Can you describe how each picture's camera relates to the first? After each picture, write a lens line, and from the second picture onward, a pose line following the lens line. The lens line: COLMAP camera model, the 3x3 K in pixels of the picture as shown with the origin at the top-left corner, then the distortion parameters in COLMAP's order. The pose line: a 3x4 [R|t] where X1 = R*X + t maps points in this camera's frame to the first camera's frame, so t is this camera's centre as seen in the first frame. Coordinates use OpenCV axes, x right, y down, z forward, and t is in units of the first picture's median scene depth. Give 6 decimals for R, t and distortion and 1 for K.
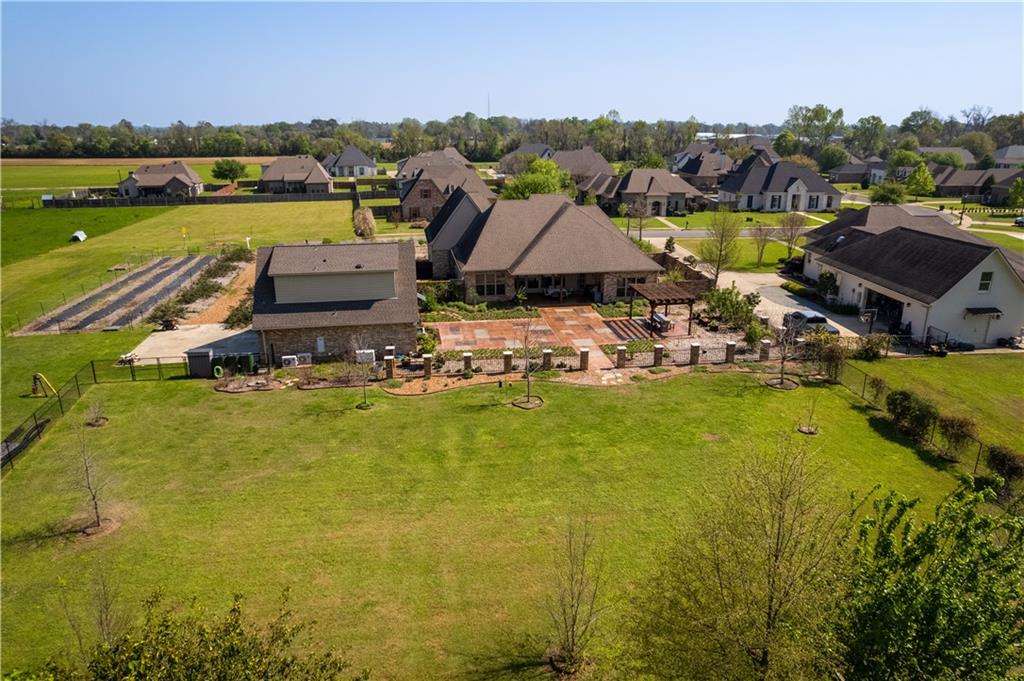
lens RADIAL K [[666.6, 0, 512.0], [0, 666.6, 340.5], [0, 0, 1]] dist [-0.058736, 0.056225]
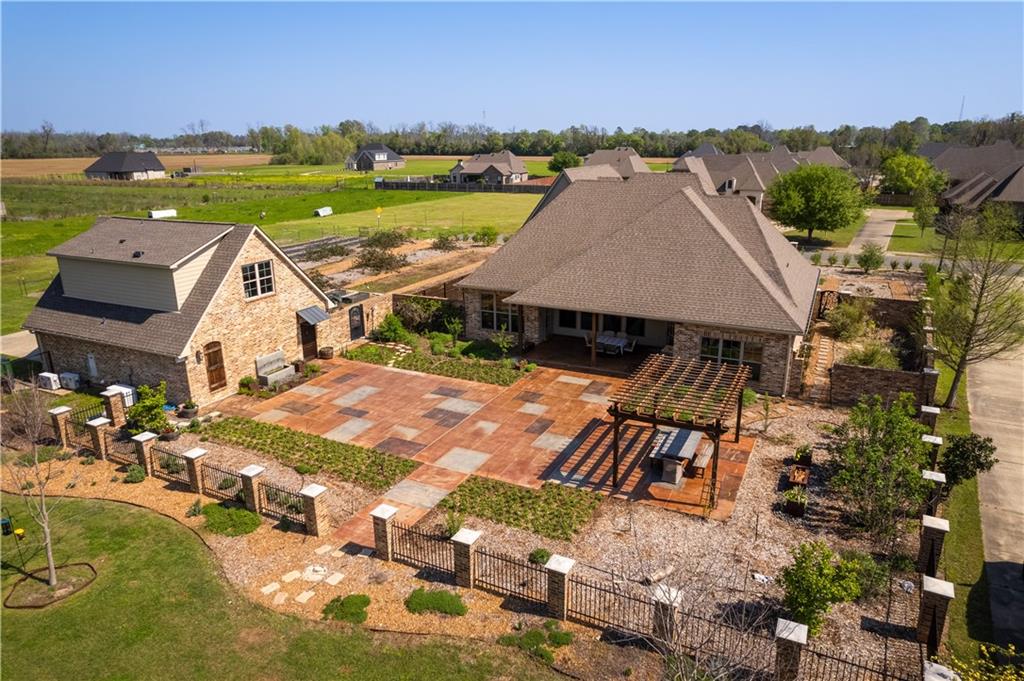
lens RADIAL K [[666.6, 0, 512.0], [0, 666.6, 340.5], [0, 0, 1]] dist [-0.058736, 0.056225]
pose [[0.826105, 0.162878, -0.539464, 0.330786], [-0.167807, 0.984991, 0.040425, -0.092790], [0.537951, 0.057131, 0.841038, 0.536681]]
